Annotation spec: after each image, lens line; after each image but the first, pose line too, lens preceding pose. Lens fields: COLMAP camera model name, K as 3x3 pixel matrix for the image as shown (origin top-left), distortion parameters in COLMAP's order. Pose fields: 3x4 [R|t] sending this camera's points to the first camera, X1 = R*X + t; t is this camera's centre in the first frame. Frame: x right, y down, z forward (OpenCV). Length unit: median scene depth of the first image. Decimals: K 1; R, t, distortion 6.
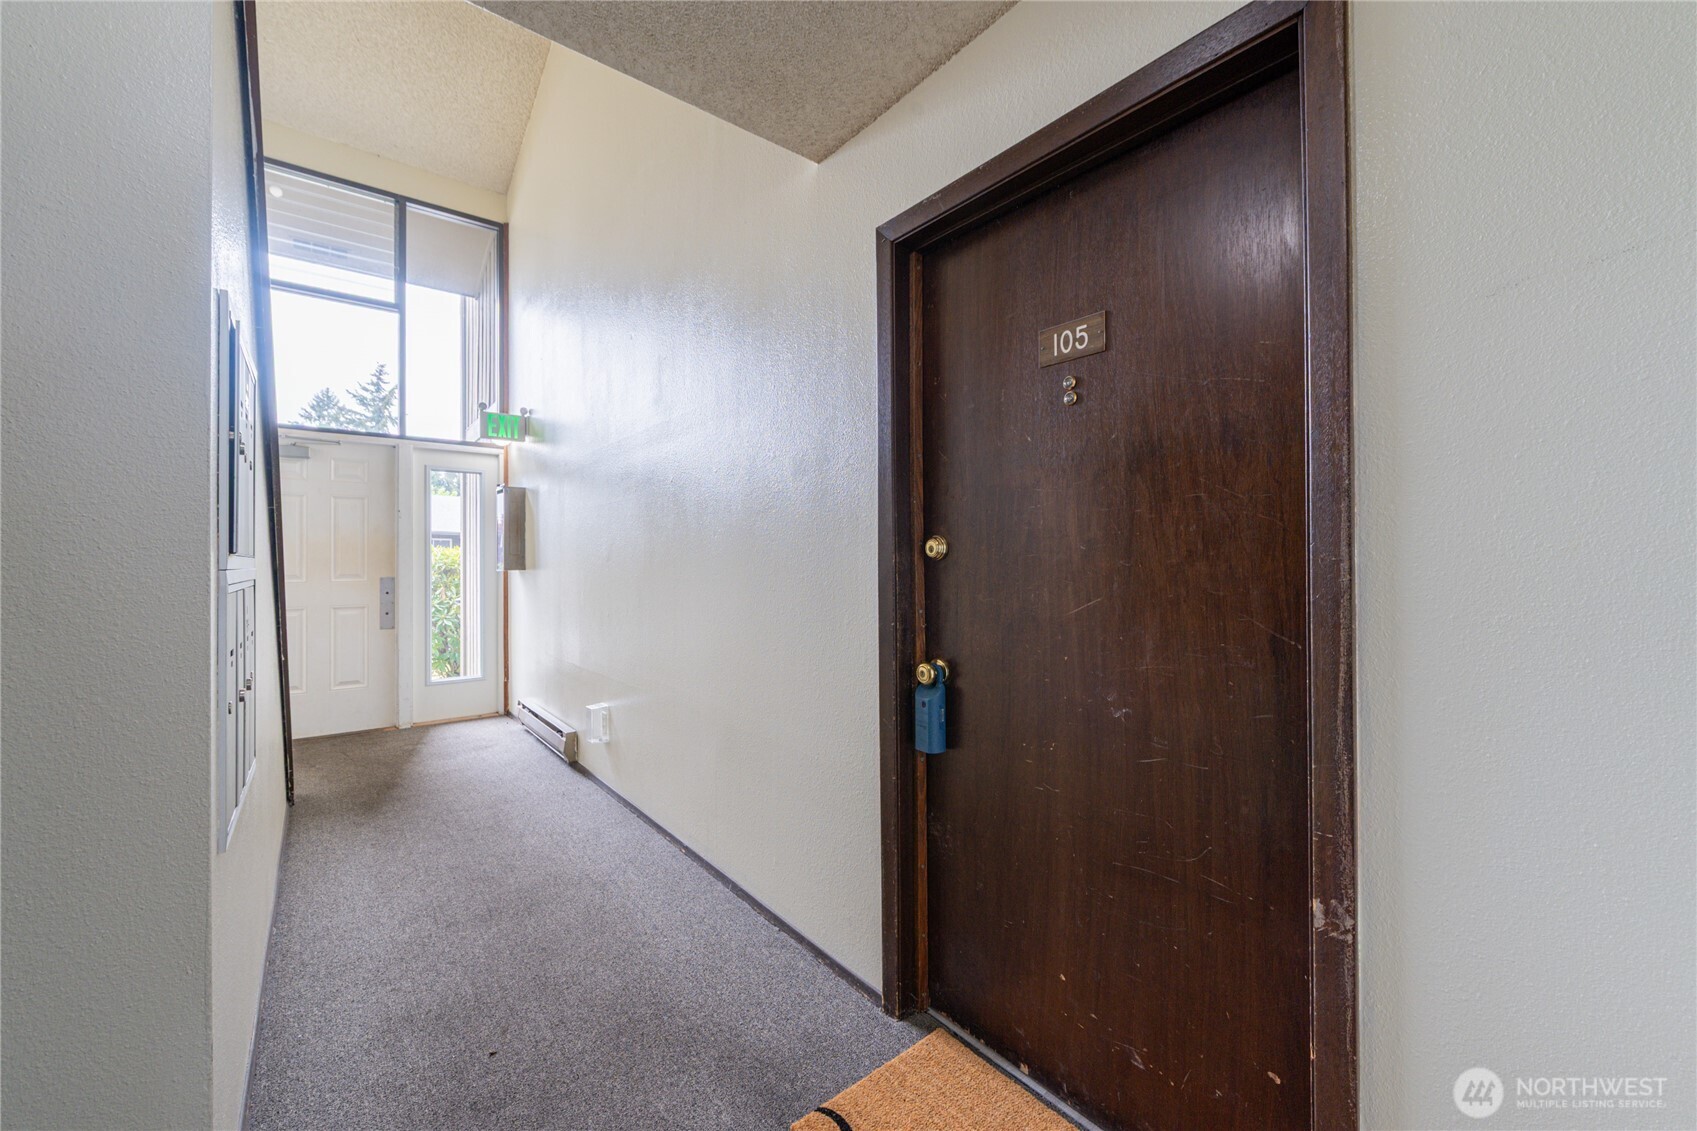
lens RADIAL K [[659.5, 0, 848.5], [0, 659.5, 559.4], [0, 0, 1]] dist [-0.002796, -0.000500]
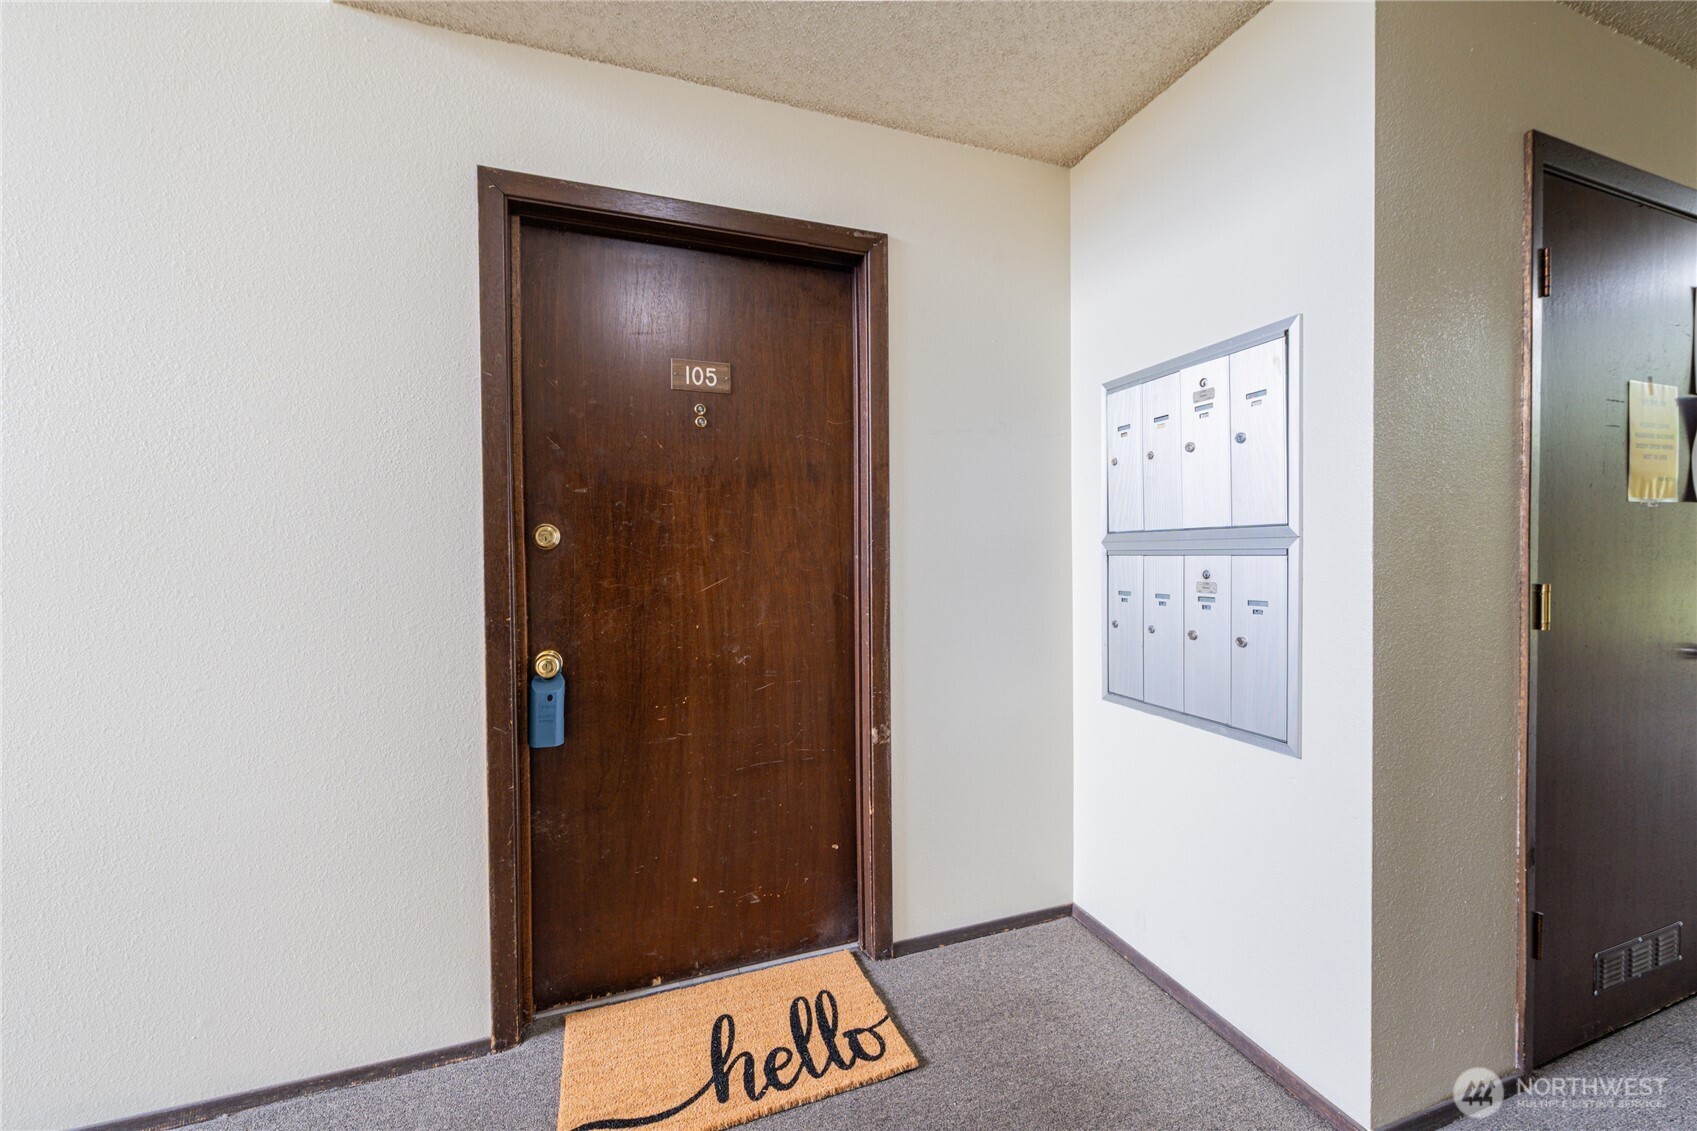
lens RADIAL K [[659.5, 0, 848.5], [0, 659.5, 559.4], [0, 0, 1]] dist [-0.002796, -0.000500]
pose [[0.323371, -0.011815, 0.946199, -0.784985], [-0.001381, 0.999915, 0.012958, 0.003646], [-0.946271, -0.005497, 0.323327, 0.323076]]
